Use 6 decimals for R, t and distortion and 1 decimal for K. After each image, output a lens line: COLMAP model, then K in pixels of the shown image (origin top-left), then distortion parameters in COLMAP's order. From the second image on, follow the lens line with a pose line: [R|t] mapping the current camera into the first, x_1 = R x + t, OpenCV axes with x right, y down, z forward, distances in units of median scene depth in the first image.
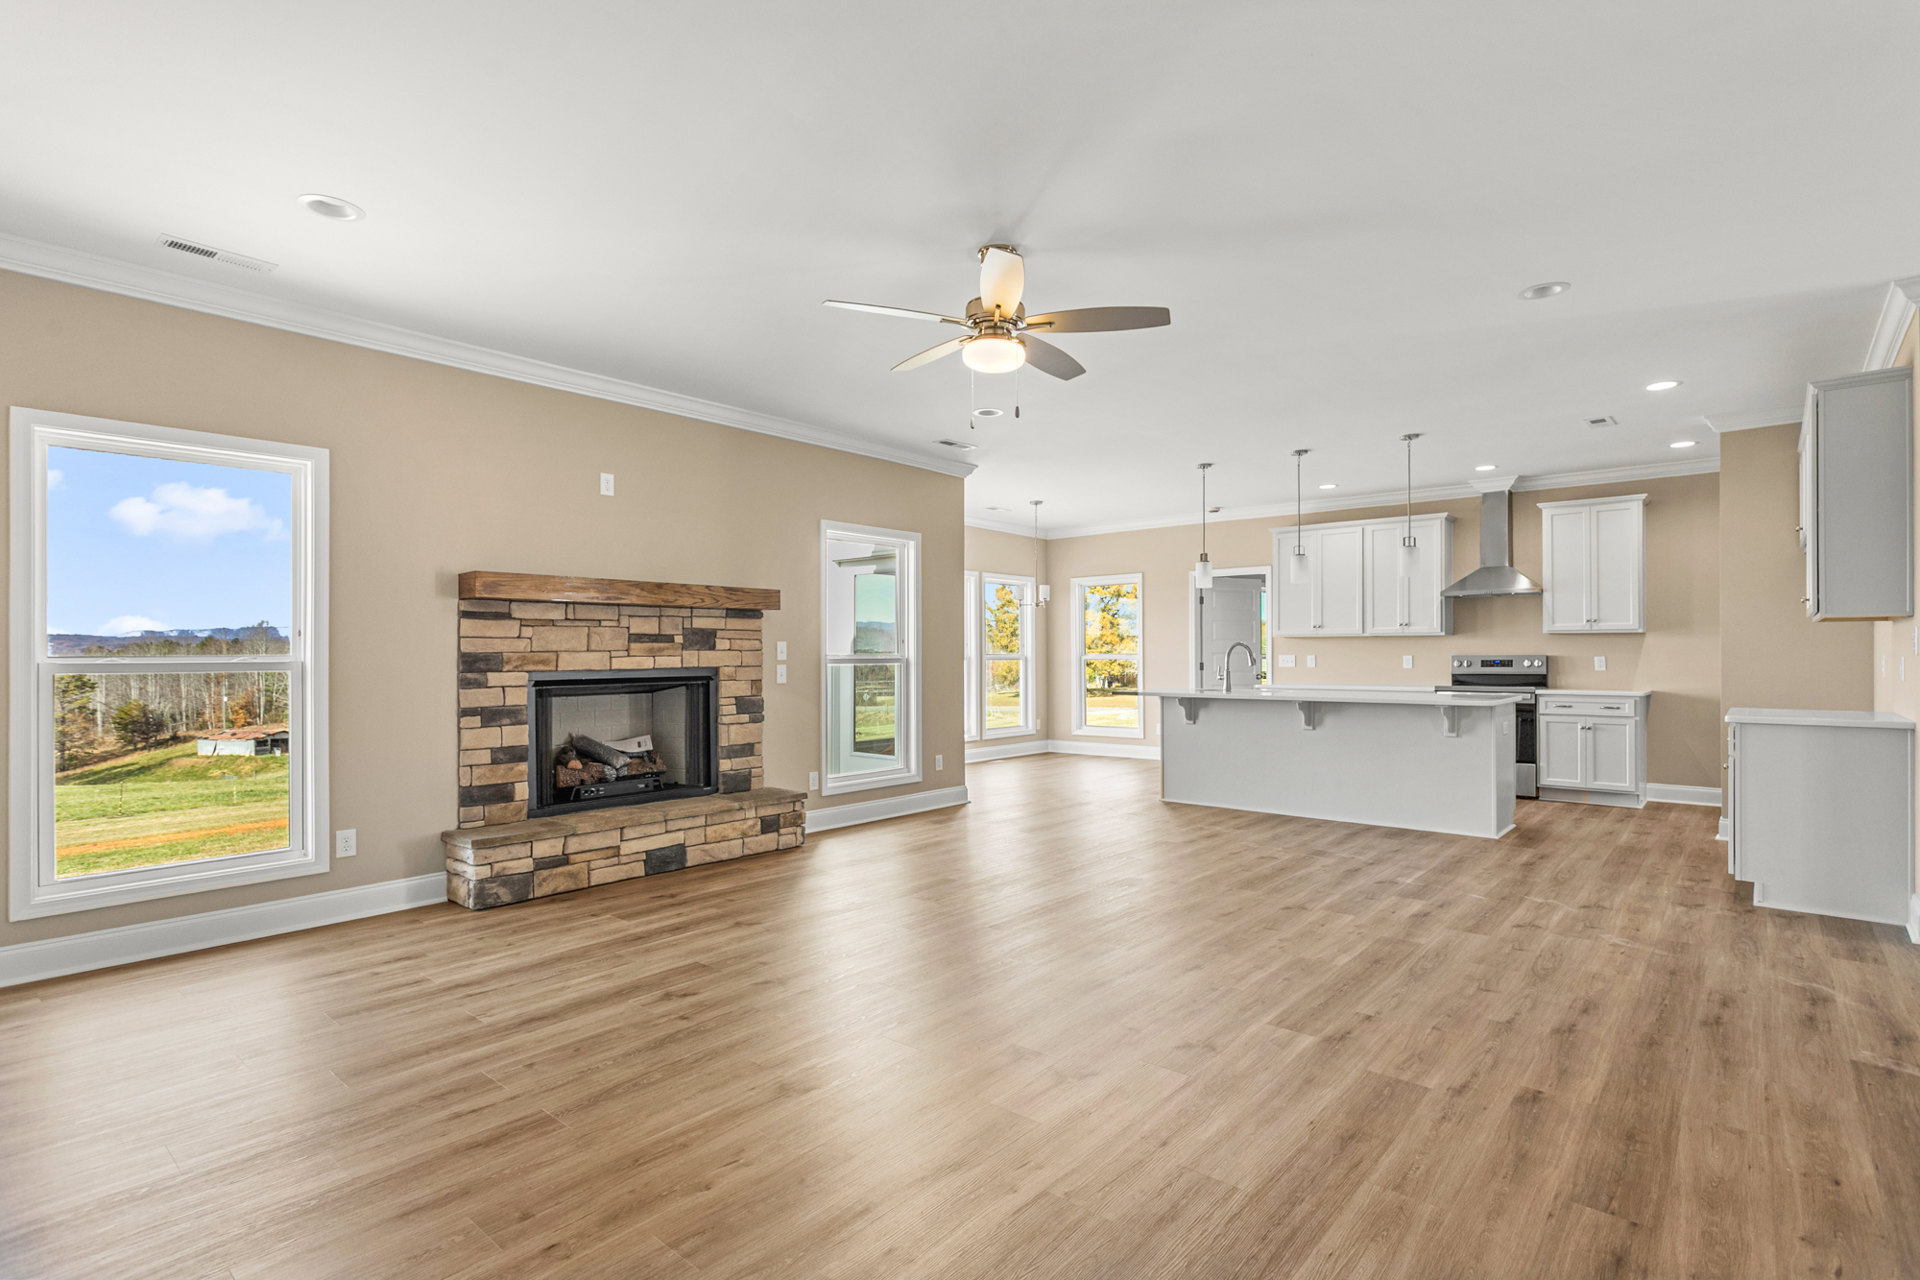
lens RADIAL K [[922.5, 0, 962.3], [0, 922.5, 645.7], [0, 0, 1]] dist [-0.001066, 0.000454]
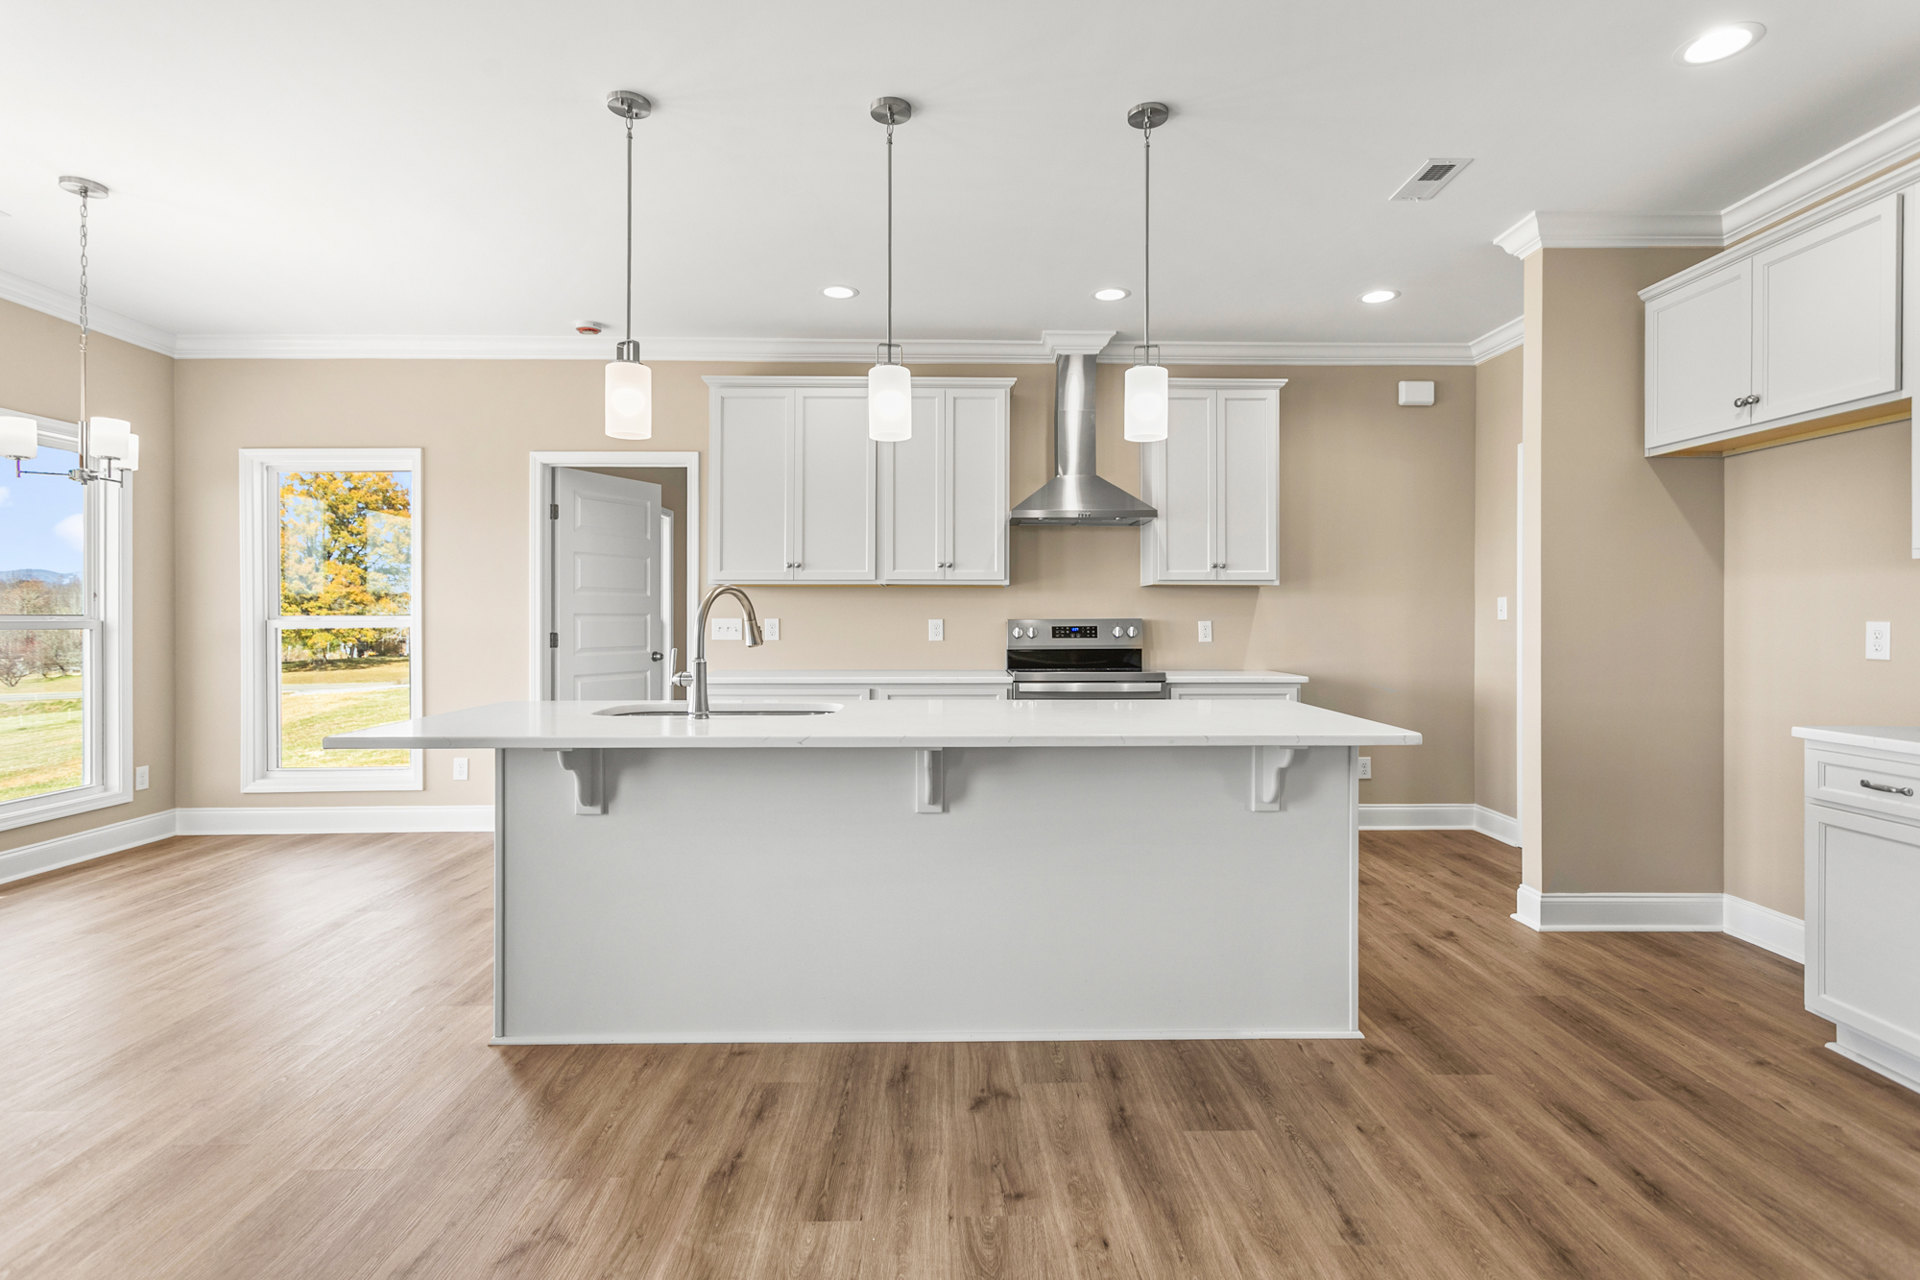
lens RADIAL K [[922.5, 0, 978.2], [0, 922.5, 611.1], [0, 0, 1]] dist [-0.001066, 0.000454]
pose [[0.732961, 0.005845, 0.680246, 0.076275], [-0.007793, 0.999970, -0.000195, 0.003988], [-0.680227, -0.005158, 0.732984, 0.422953]]
